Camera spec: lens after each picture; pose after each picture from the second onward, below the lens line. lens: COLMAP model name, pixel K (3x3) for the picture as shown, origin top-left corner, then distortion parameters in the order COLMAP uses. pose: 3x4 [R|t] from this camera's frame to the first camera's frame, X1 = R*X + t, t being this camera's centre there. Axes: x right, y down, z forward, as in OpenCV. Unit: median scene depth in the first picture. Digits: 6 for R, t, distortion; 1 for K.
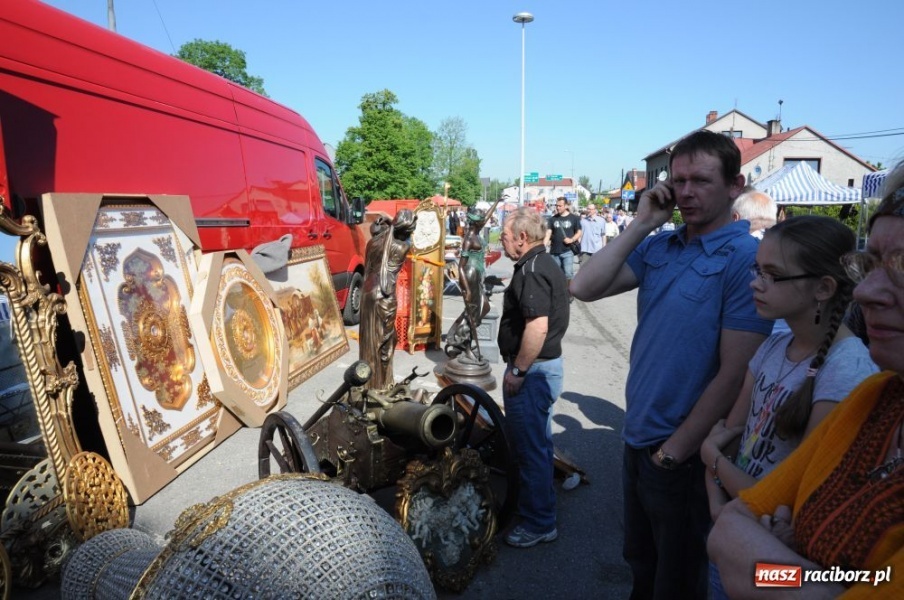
lens RADIAL K [[631.7, 0, 458.1], [0, 631.7, 300.4], [0, 0, 1]] dist [-0.120280, 0.095787]
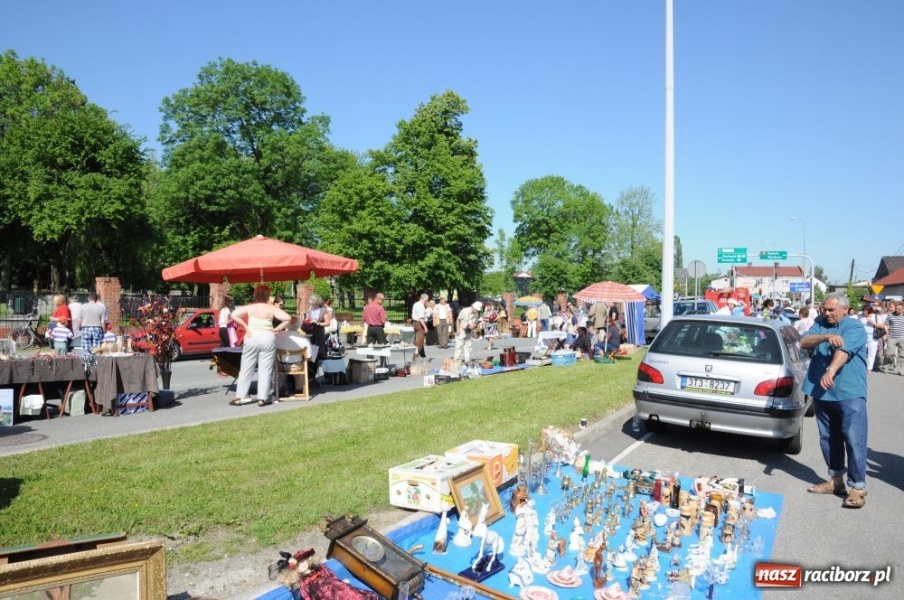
lens RADIAL K [[631.7, 0, 458.1], [0, 631.7, 300.4], [0, 0, 1]] dist [-0.120280, 0.095787]
pose [[0.945758, 0.014245, -0.324561, 0.038741], [-0.062101, 0.988543, -0.137571, -0.031570], [0.318882, 0.150265, 0.935807, 0.228220]]
